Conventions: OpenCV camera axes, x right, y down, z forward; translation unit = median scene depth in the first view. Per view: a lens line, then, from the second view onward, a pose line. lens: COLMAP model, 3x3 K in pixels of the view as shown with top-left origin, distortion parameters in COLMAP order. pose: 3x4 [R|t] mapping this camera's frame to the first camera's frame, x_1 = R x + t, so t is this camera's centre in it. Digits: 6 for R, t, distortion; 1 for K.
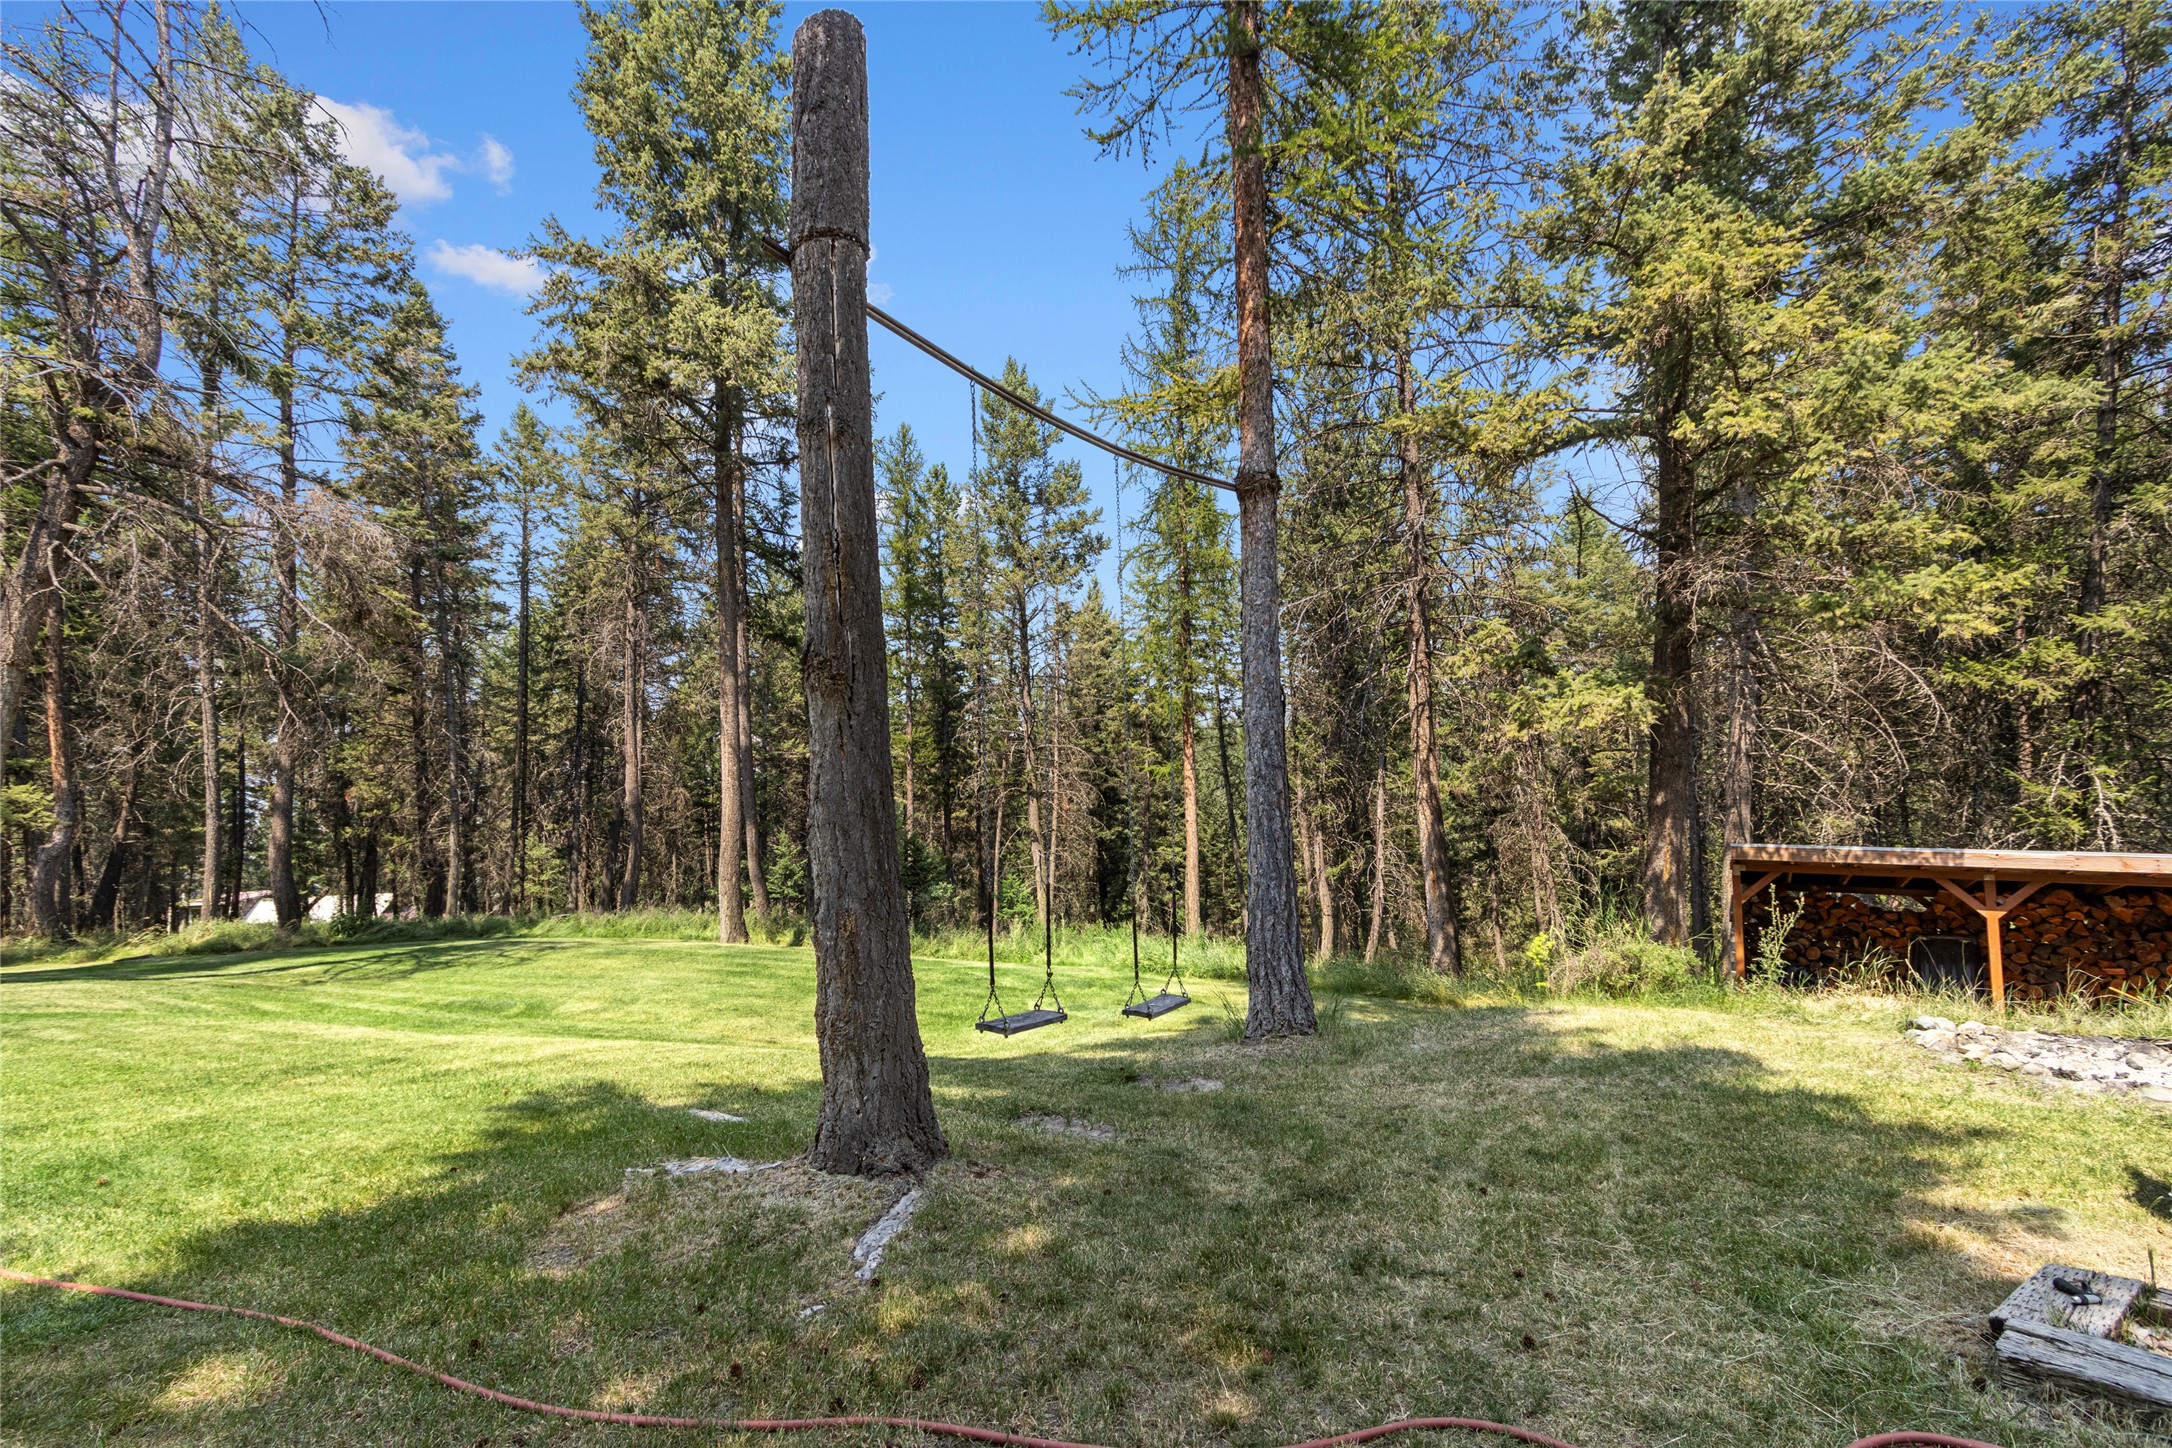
lens RADIAL K [[1060.7, 0, 1080.6], [0, 1060.7, 715.4], [0, 0, 1]] dist [0.010836, -0.007031]
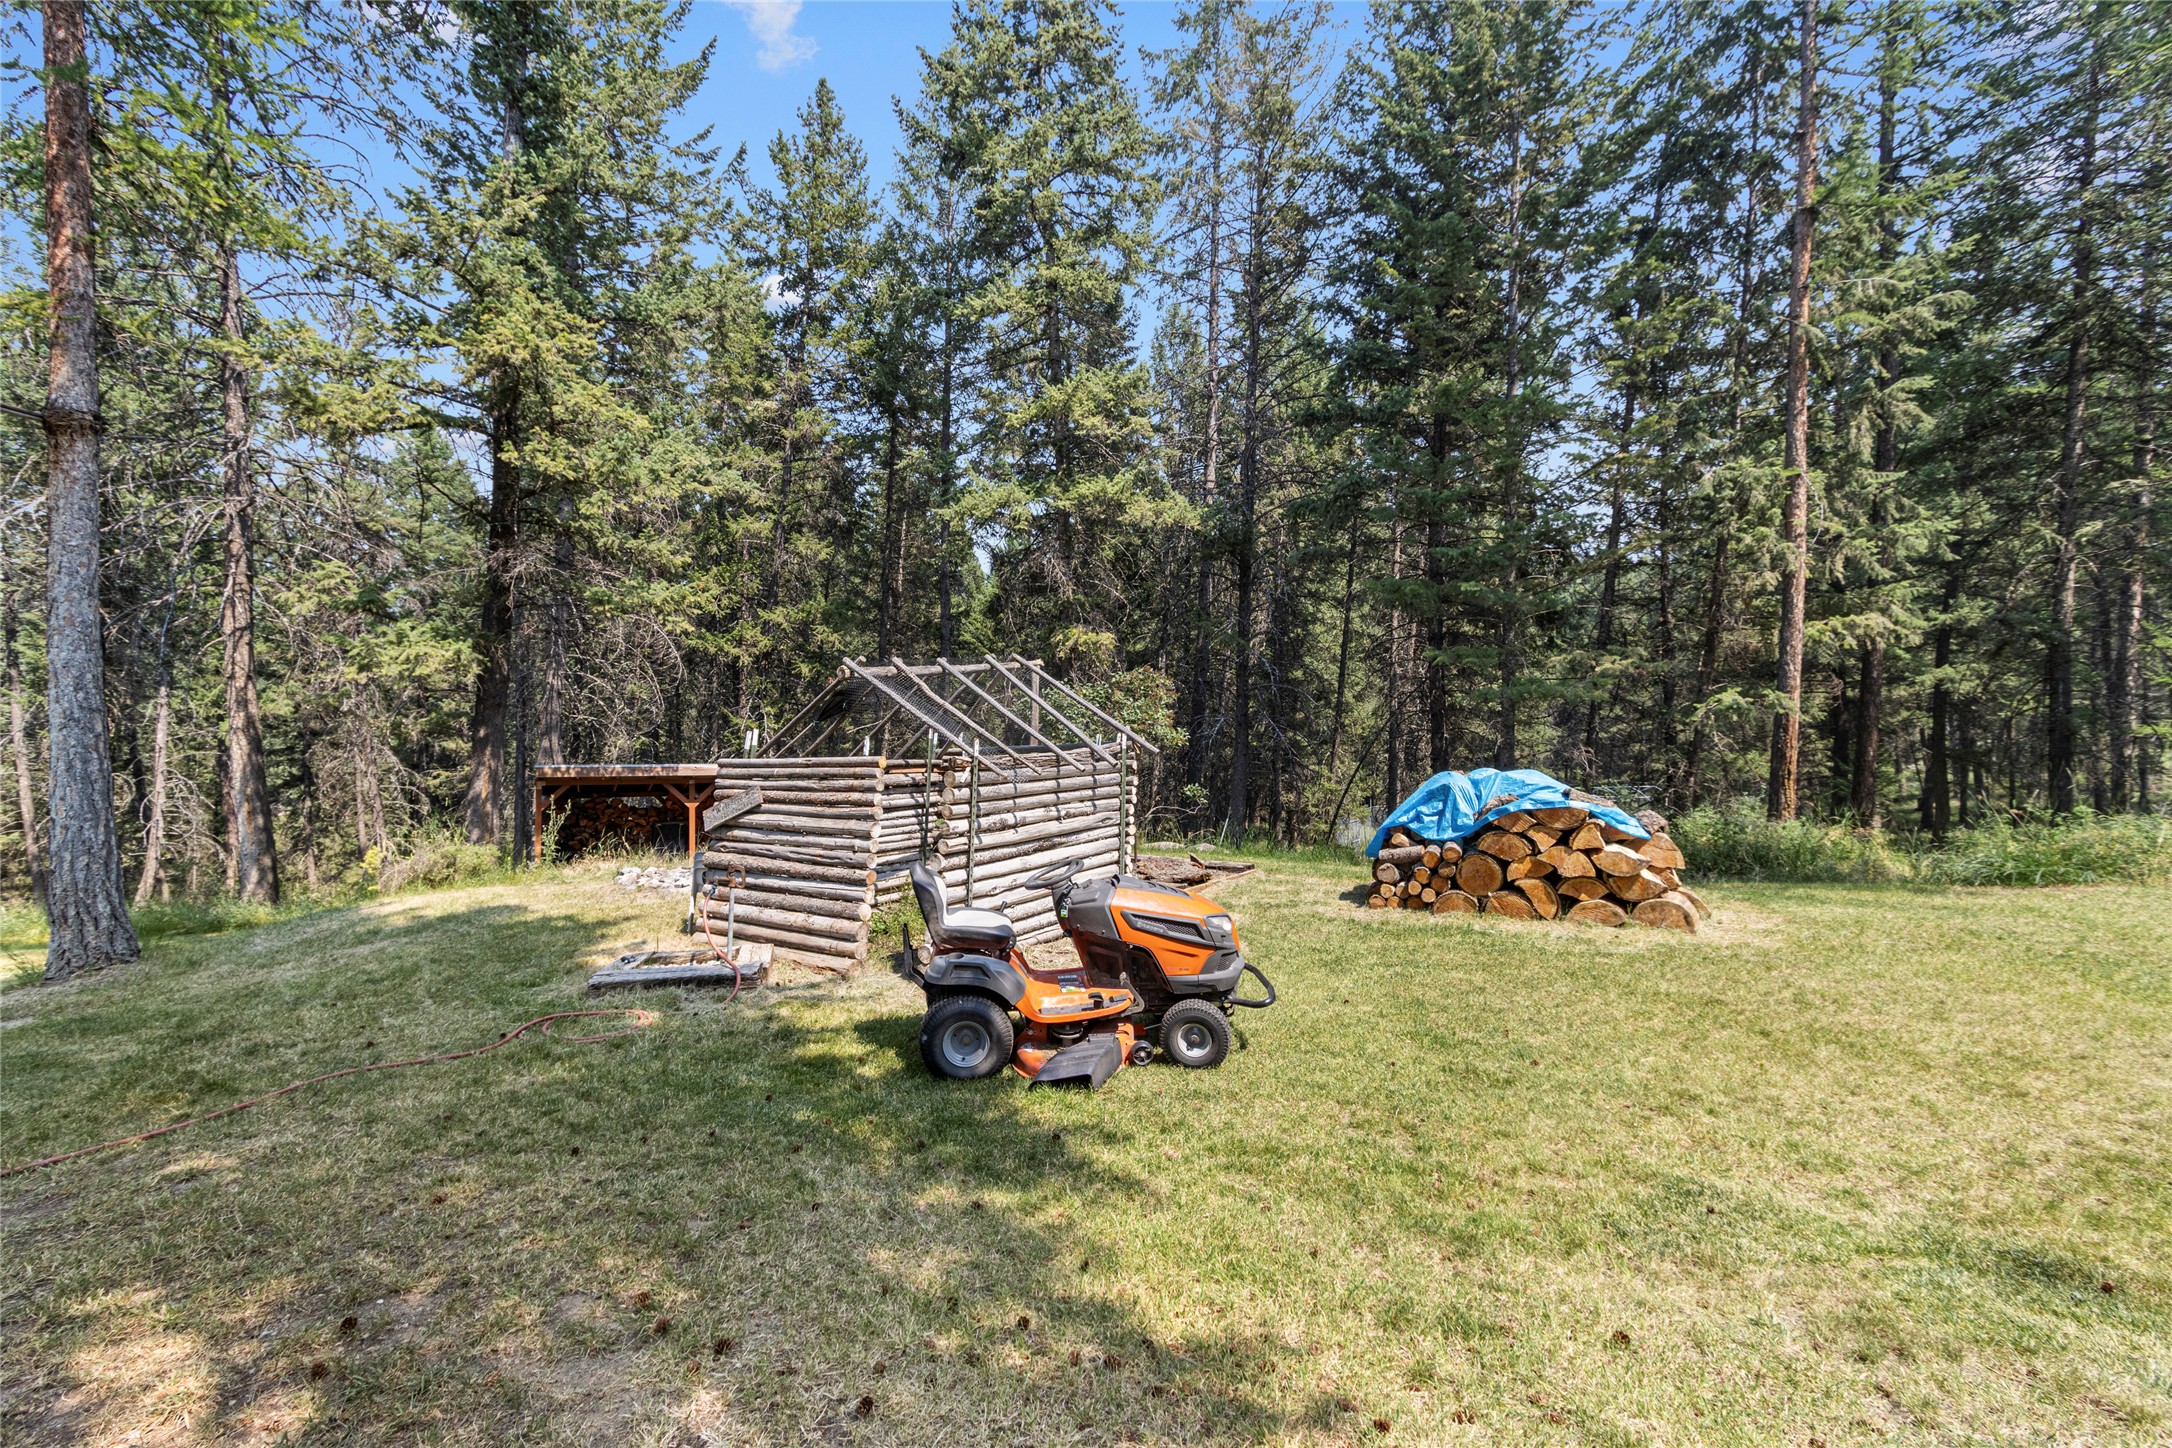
lens RADIAL K [[1060.7, 0, 1080.6], [0, 1060.7, 715.4], [0, 0, 1]] dist [0.010836, -0.007031]
pose [[0.542302, 0.001624, 0.840182, -0.119643], [-0.067308, 0.996868, 0.041518, -0.039339], [-0.837483, -0.079066, 0.540713, -0.255397]]
